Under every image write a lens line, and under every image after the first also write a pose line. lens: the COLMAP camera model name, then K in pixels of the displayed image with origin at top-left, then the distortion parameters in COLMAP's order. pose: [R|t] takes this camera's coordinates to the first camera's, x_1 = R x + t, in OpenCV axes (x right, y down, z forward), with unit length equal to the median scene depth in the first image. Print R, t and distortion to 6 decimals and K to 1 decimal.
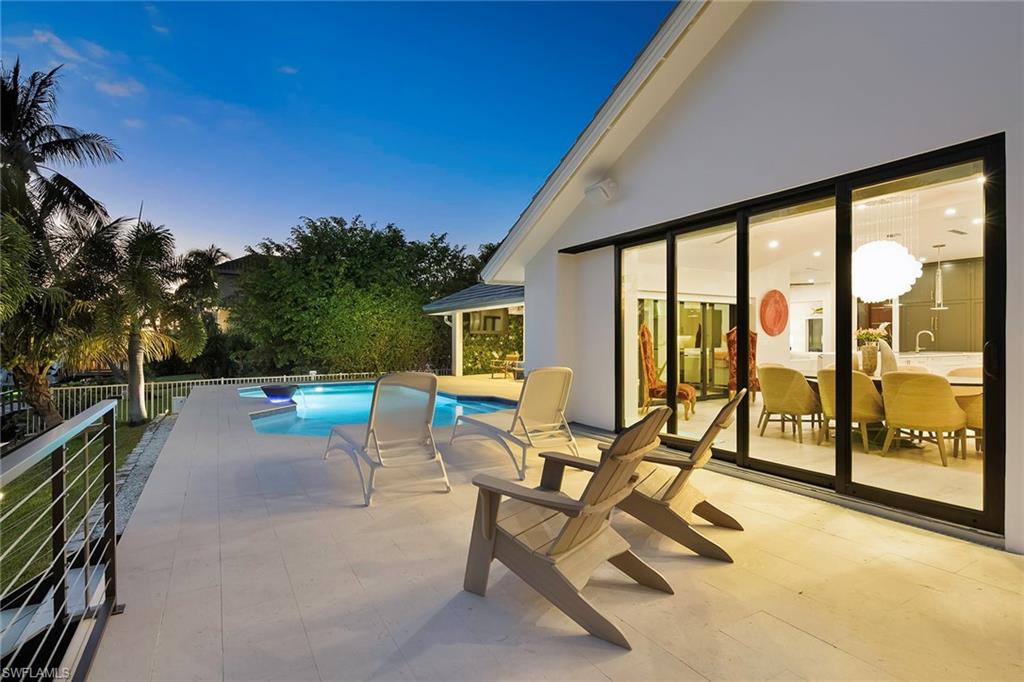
lens RADIAL K [[499.7, 0, 509.9], [0, 499.7, 338.7], [0, 0, 1]] dist [0.002677, -0.002148]
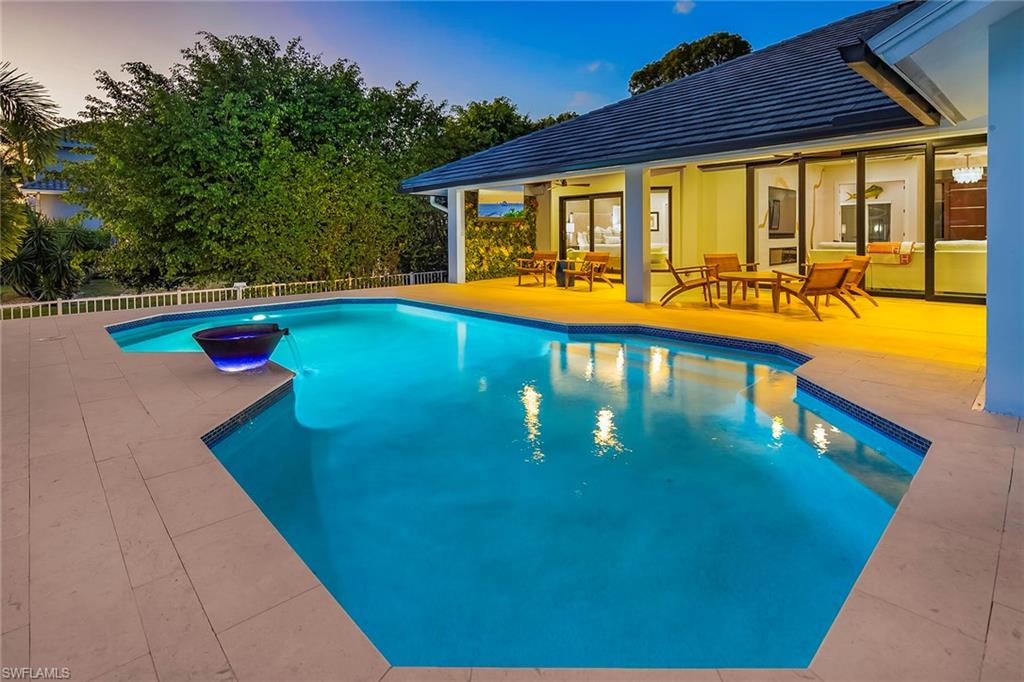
lens RADIAL K [[499.7, 0, 501.8], [0, 499.7, 244.3], [0, 0, 1]] dist [0.002677, -0.002148]
pose [[0.975708, -0.009952, 0.218849, -0.193115], [0.006424, 0.999838, 0.016824, 0.010262], [-0.218981, -0.015009, 0.975614, 0.314359]]
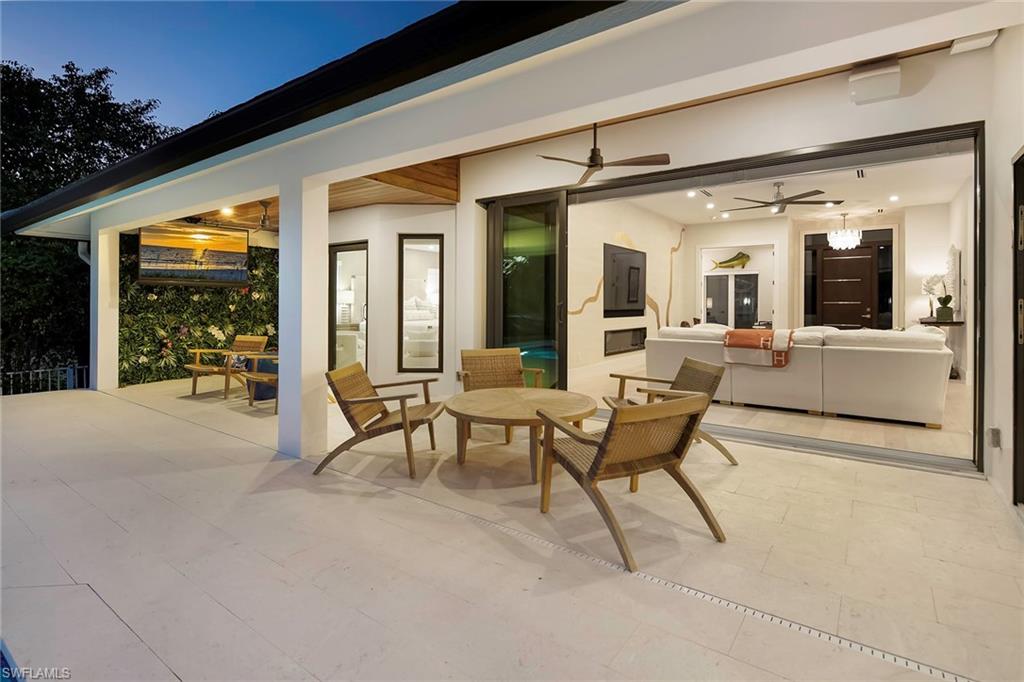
lens RADIAL K [[499.7, 0, 495.4], [0, 499.7, 300.7], [0, 0, 1]] dist [0.002677, -0.002148]
pose [[0.921522, 0.008602, 0.388231, 0.028589], [-0.007346, 0.999962, -0.004719, 0.003226], [-0.388256, 0.001497, 0.921550, 0.498200]]
